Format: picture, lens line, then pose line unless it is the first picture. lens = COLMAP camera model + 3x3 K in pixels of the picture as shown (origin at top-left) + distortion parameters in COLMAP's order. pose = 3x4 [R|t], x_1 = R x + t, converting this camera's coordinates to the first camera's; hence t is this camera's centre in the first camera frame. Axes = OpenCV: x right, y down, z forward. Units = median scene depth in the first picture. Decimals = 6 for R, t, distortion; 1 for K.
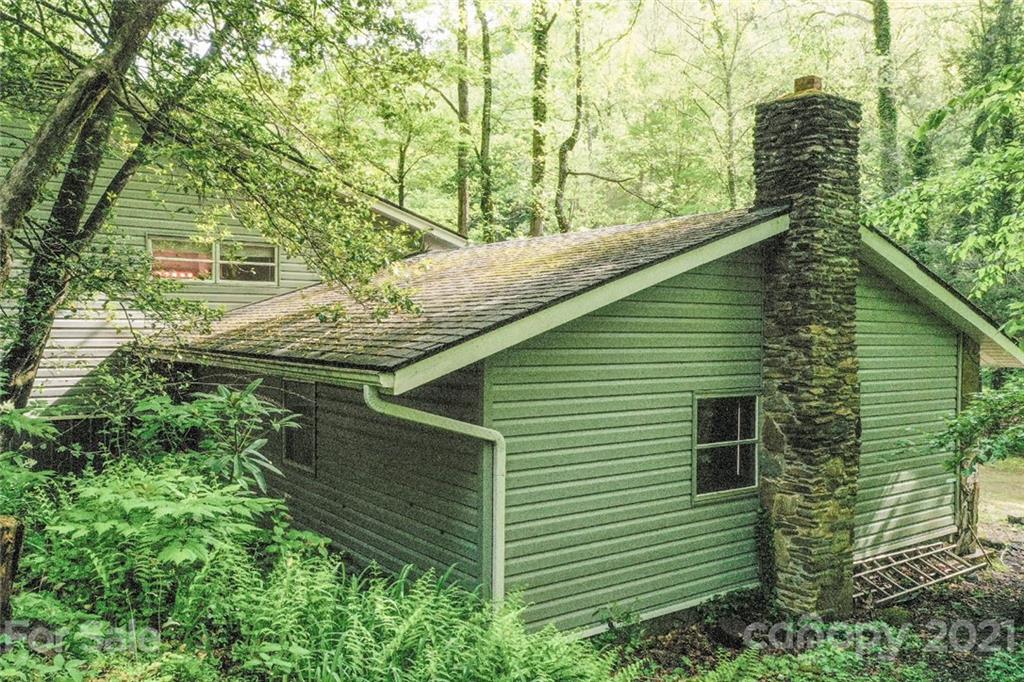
lens RADIAL K [[815.3, 0, 512.0], [0, 815.3, 341.0], [0, 0, 1]] dist [0.007665, 0.002566]
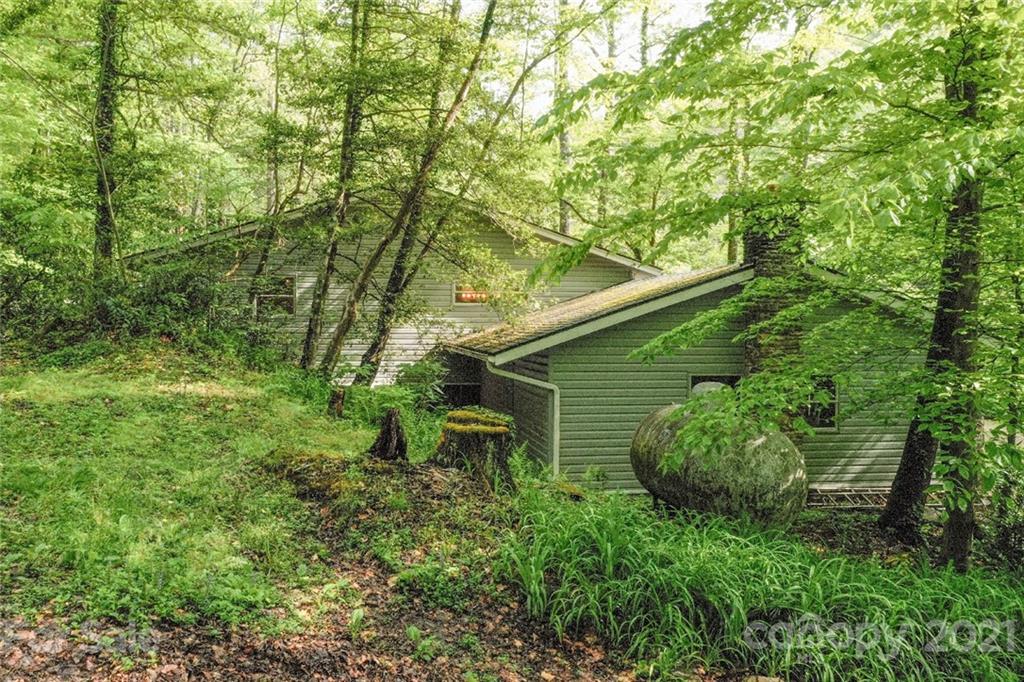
lens RADIAL K [[815.3, 0, 512.0], [0, 815.3, 341.0], [0, 0, 1]] dist [0.007665, 0.002566]
pose [[0.900191, 0.005909, -0.435454, 0.785888], [-0.006838, 0.999976, -0.000567, -0.001488], [0.435441, 0.003488, 0.900211, -0.922213]]
